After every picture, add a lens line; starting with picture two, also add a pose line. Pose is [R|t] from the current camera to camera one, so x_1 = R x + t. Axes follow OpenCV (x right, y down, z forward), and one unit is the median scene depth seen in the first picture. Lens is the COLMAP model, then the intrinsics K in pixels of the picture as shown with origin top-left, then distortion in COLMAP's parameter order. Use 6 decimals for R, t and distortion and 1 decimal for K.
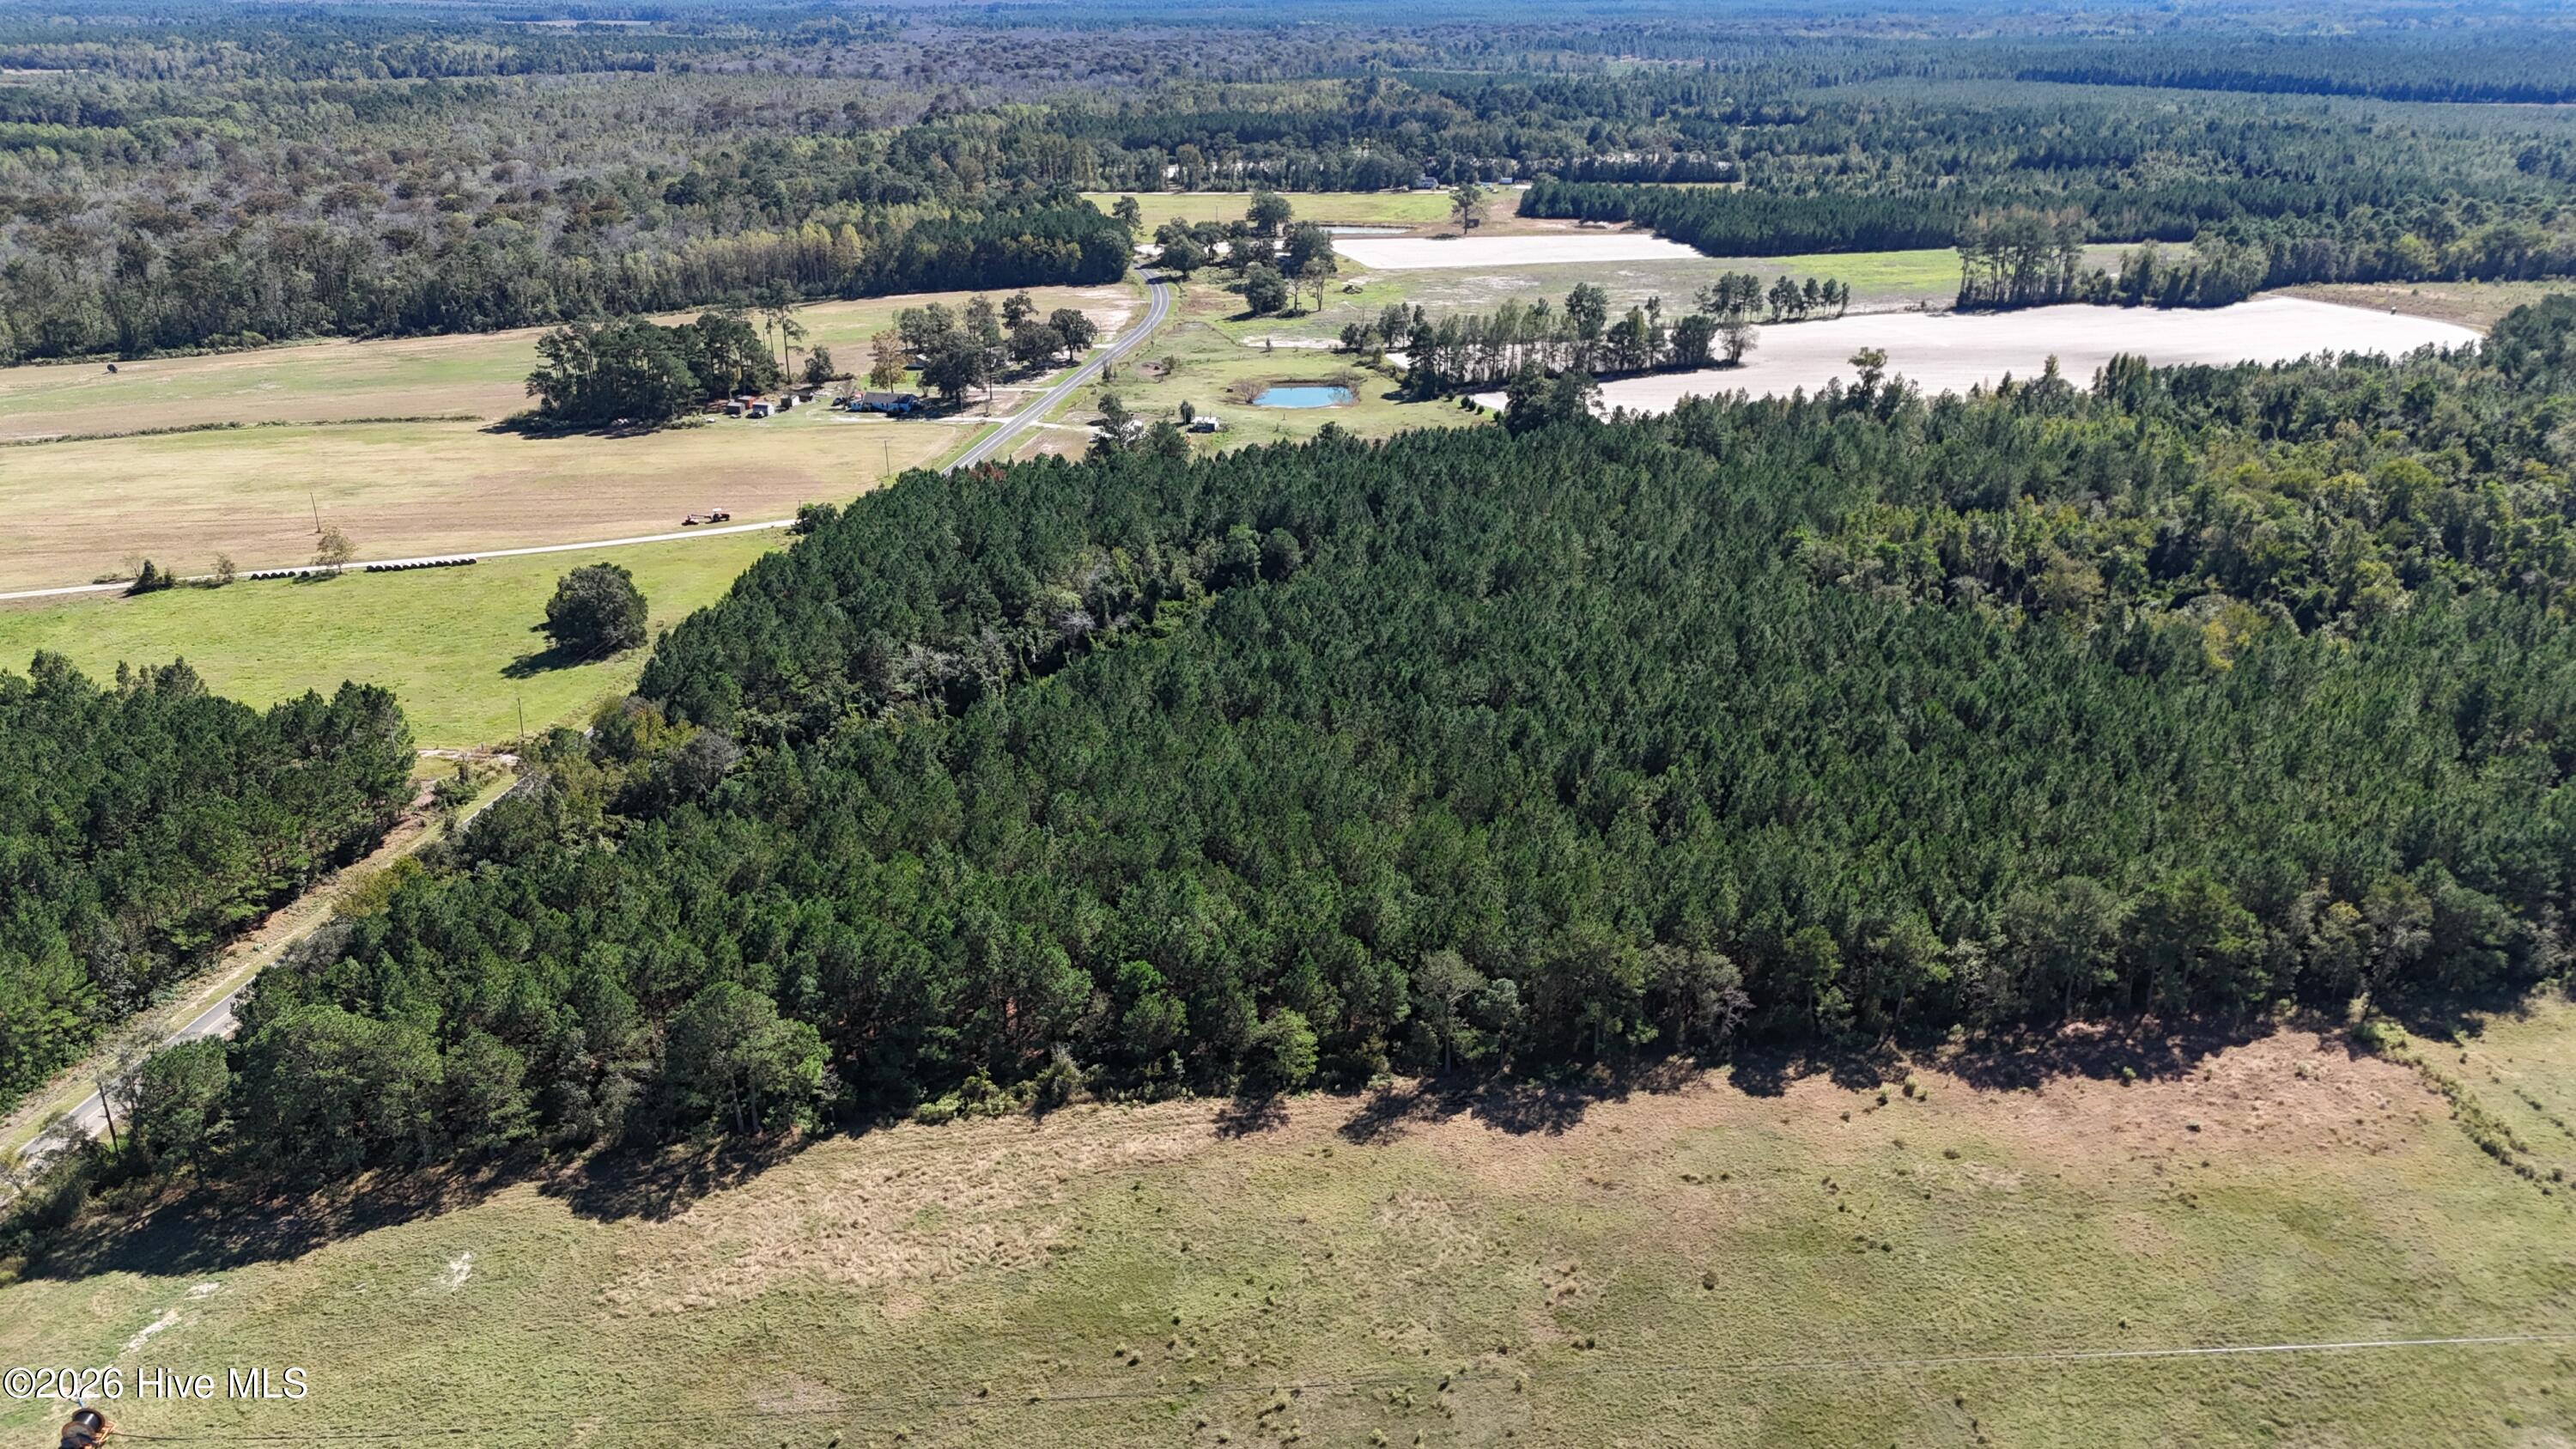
lens RADIAL K [[1885.6, 0, 1300.0], [0, 1885.6, 734.3], [0, 0, 1]] dist [0.072479, -0.064538]
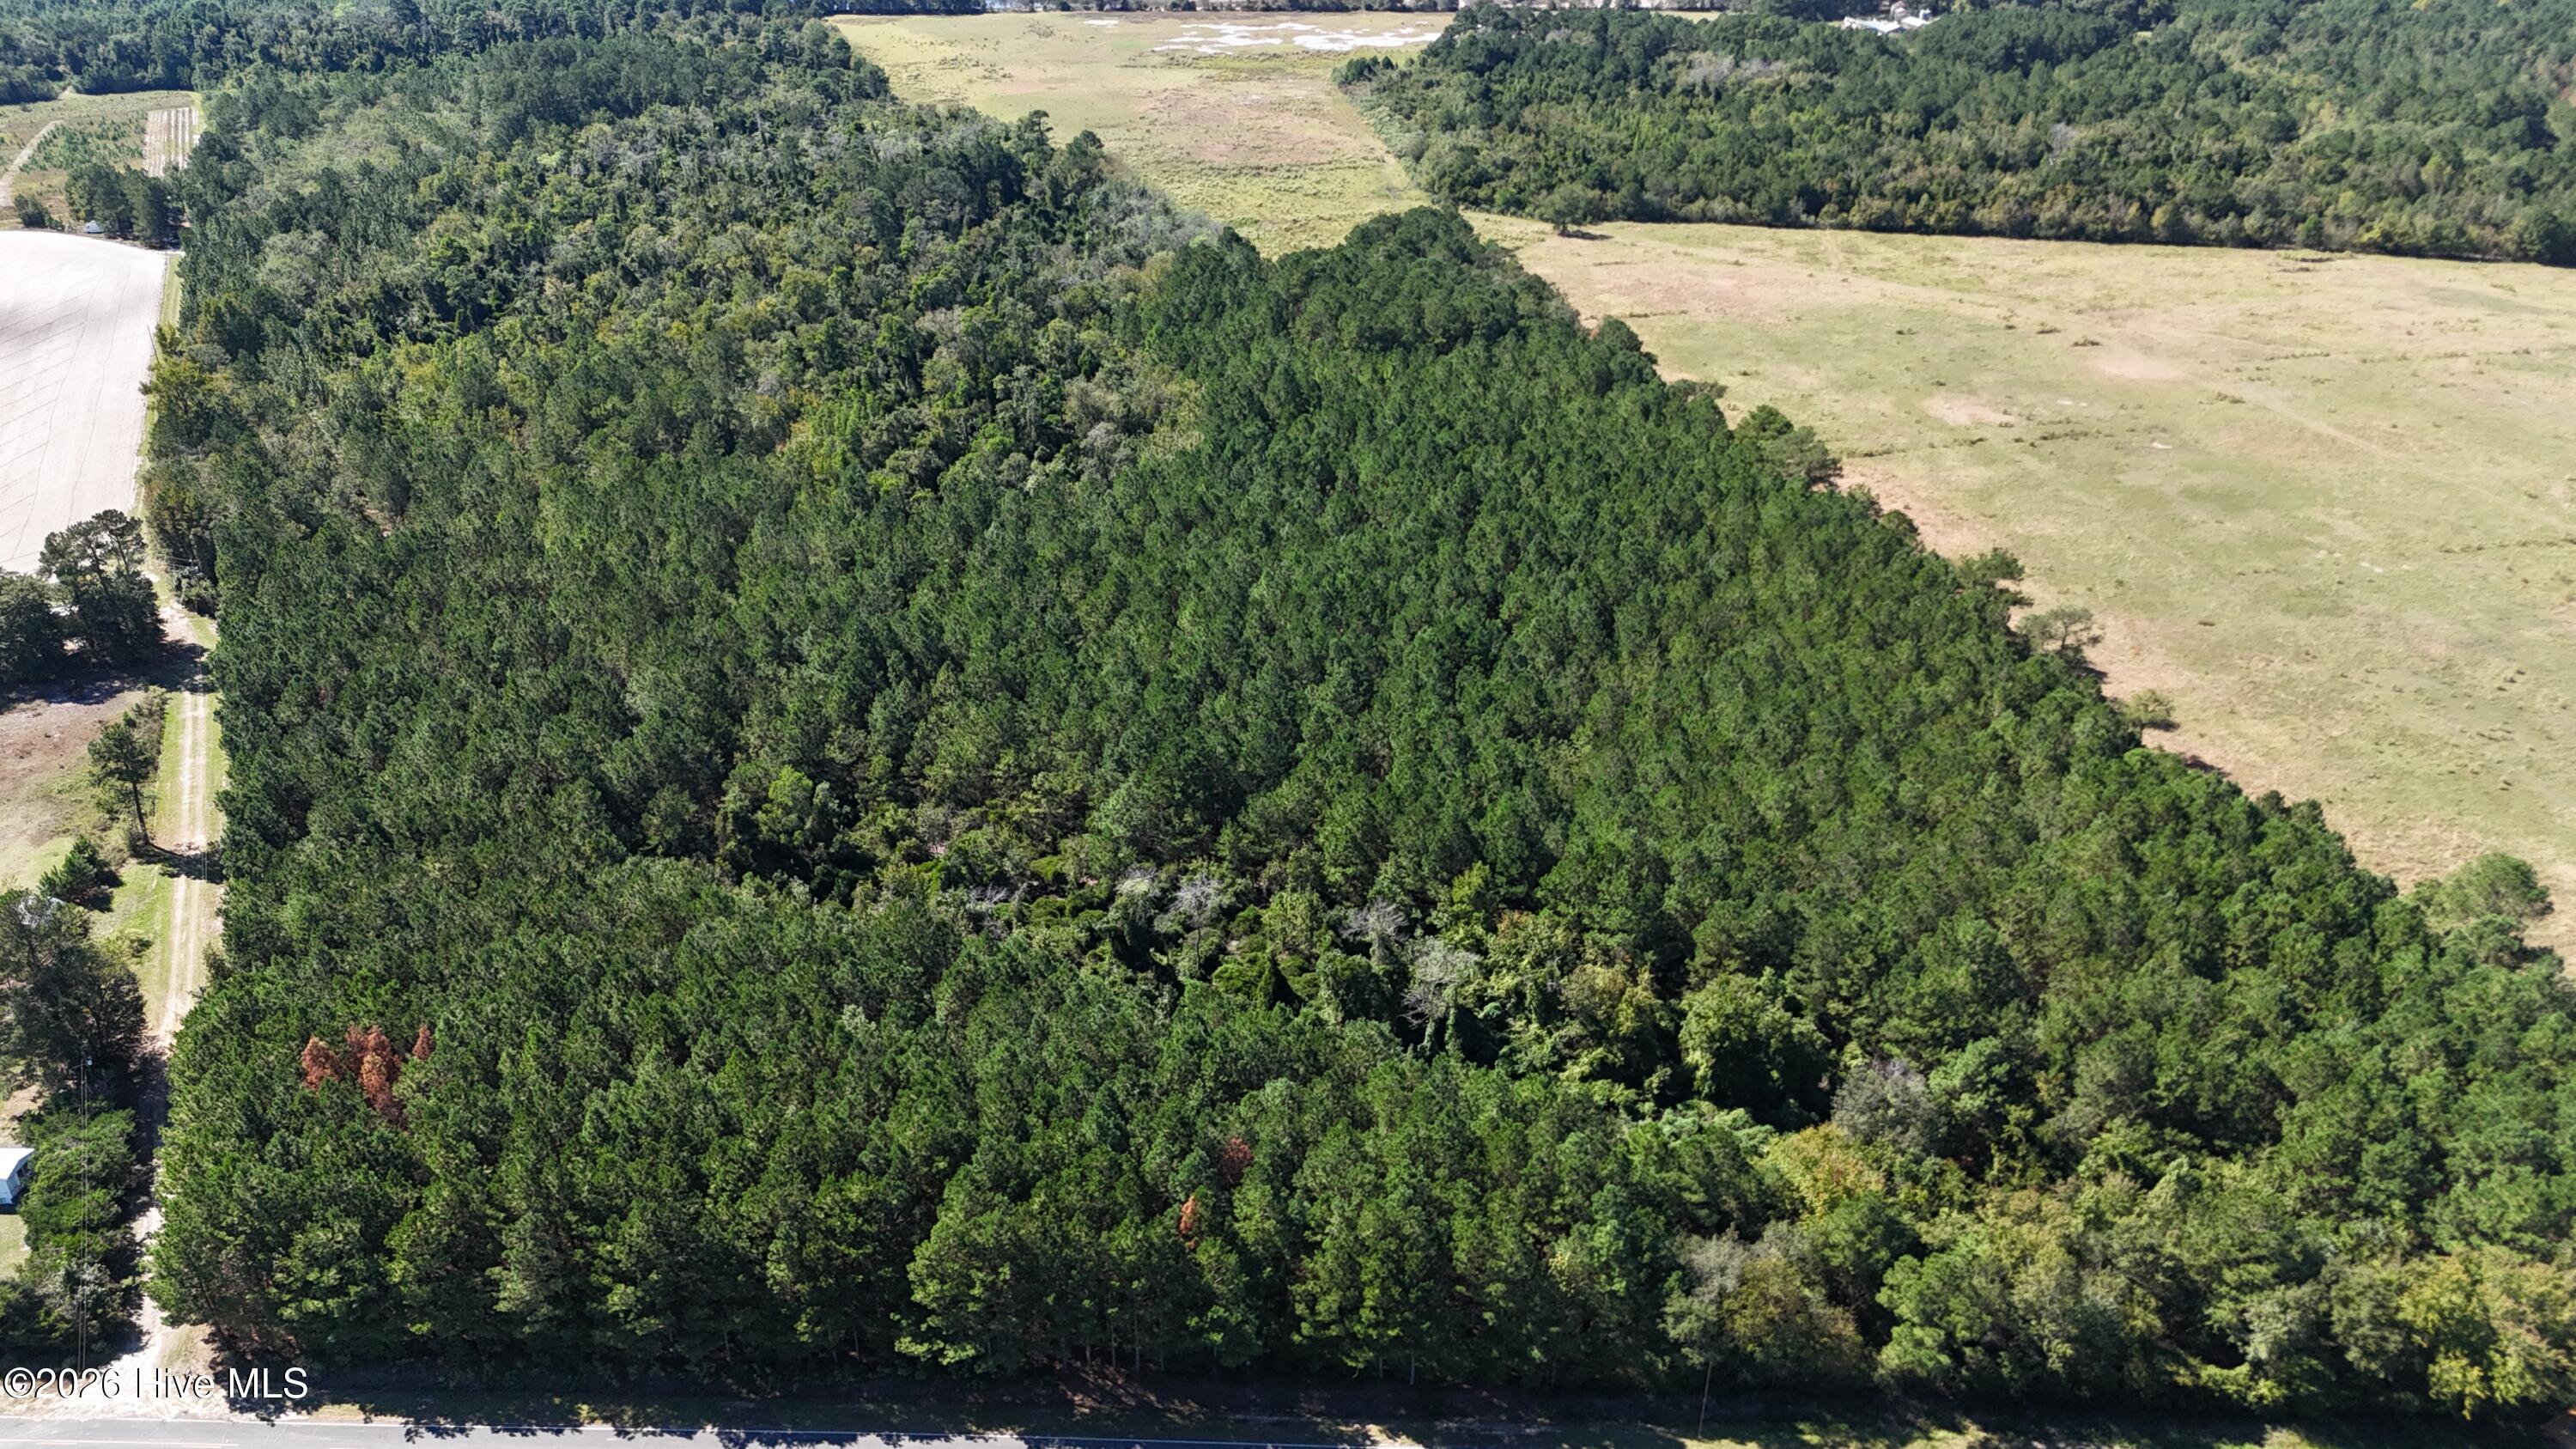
lens RADIAL K [[1885.6, 0, 1300.1], [0, 1885.6, 725.8], [0, 0, 1]] dist [0.072479, -0.064538]
pose [[-0.114244, -0.447422, 0.886996, -0.370693], [0.377641, 0.806260, 0.455337, -0.213871], [-0.918877, 0.386986, 0.076854, 0.496742]]
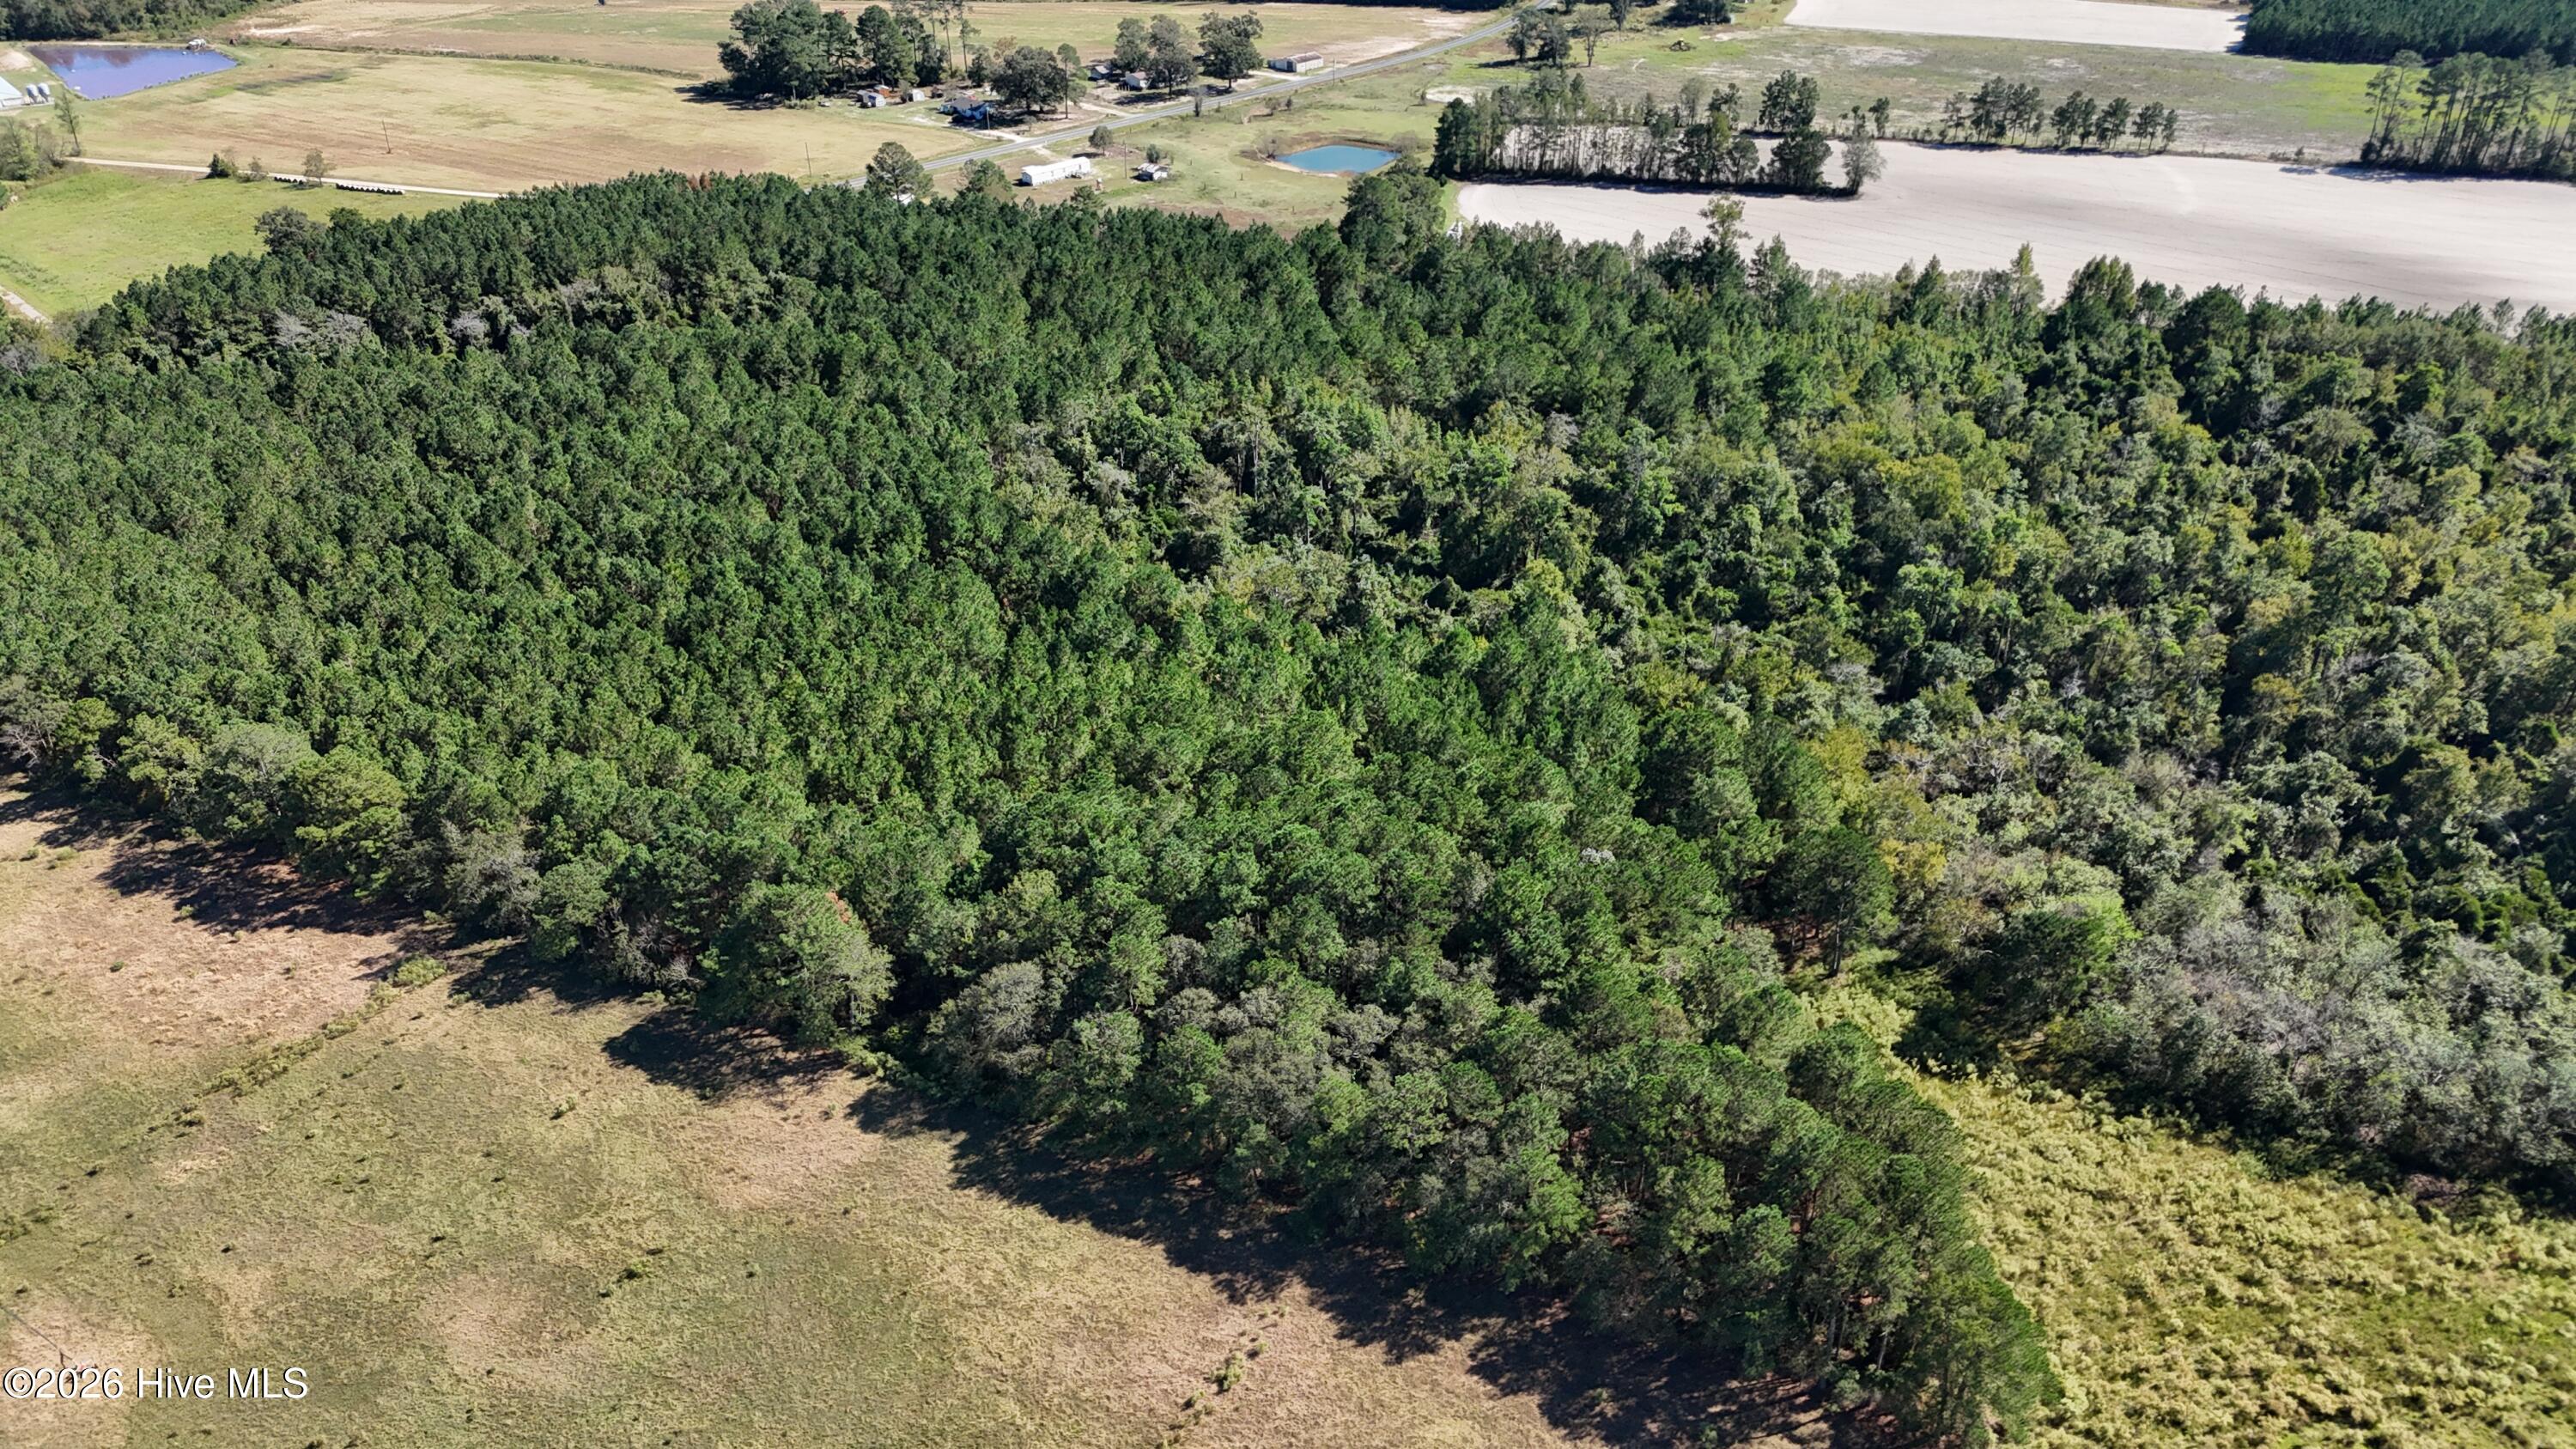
lens RADIAL K [[1885.6, 0, 1299.7], [0, 1885.6, 726.4], [0, 0, 1]] dist [0.072479, -0.064538]
pose [[0.820837, 0.289589, -0.492306, 0.507754], [-0.212832, 0.954940, 0.206862, -0.094866], [0.530028, -0.065021, 0.845484, 0.158204]]
